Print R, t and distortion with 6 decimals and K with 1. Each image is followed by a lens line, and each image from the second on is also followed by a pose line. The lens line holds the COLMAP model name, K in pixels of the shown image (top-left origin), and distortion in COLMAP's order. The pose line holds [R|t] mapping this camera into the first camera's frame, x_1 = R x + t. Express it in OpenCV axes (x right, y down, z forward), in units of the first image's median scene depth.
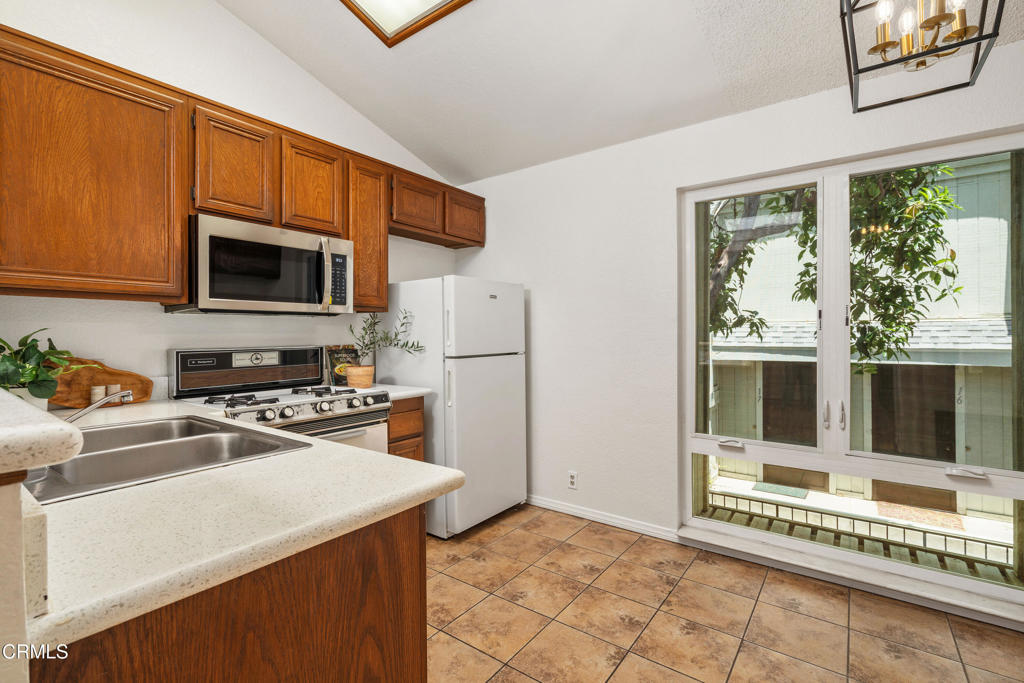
lens RADIAL K [[466.5, 0, 508.1], [0, 466.5, 335.3], [0, 0, 1]] dist [-0.002676, 0.000257]
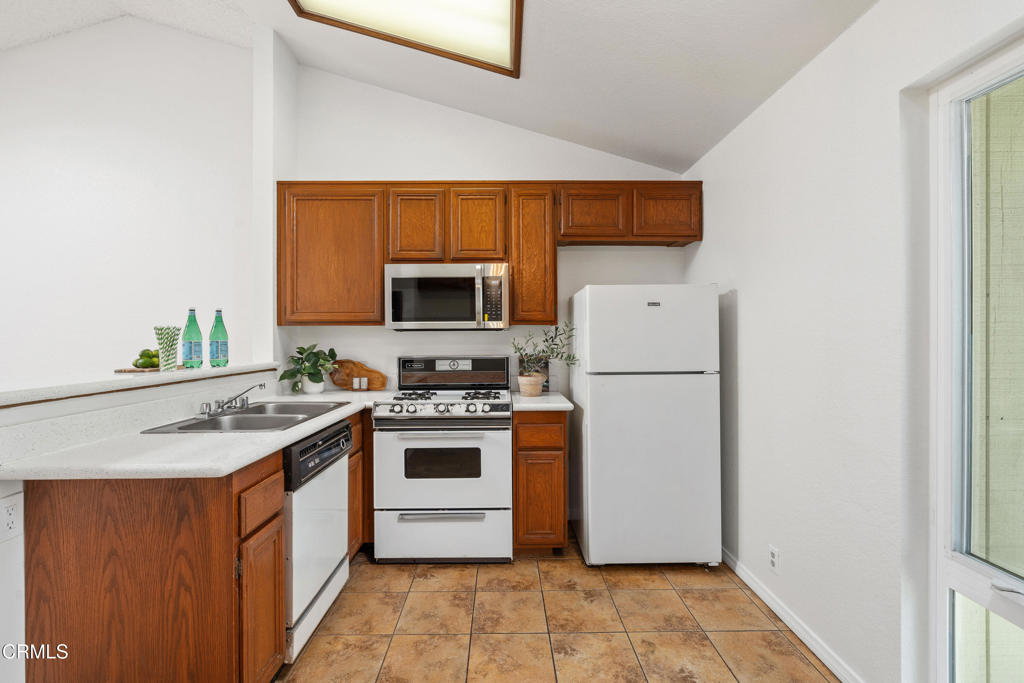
lens RADIAL K [[466.5, 0, 508.1], [0, 466.5, 335.3], [0, 0, 1]] dist [-0.002676, 0.000257]
pose [[0.608117, 0.000723, -0.793847, 0.566278], [-0.000985, 1.000000, 0.000156, -0.030758], [0.793847, 0.000687, 0.608117, 0.327940]]
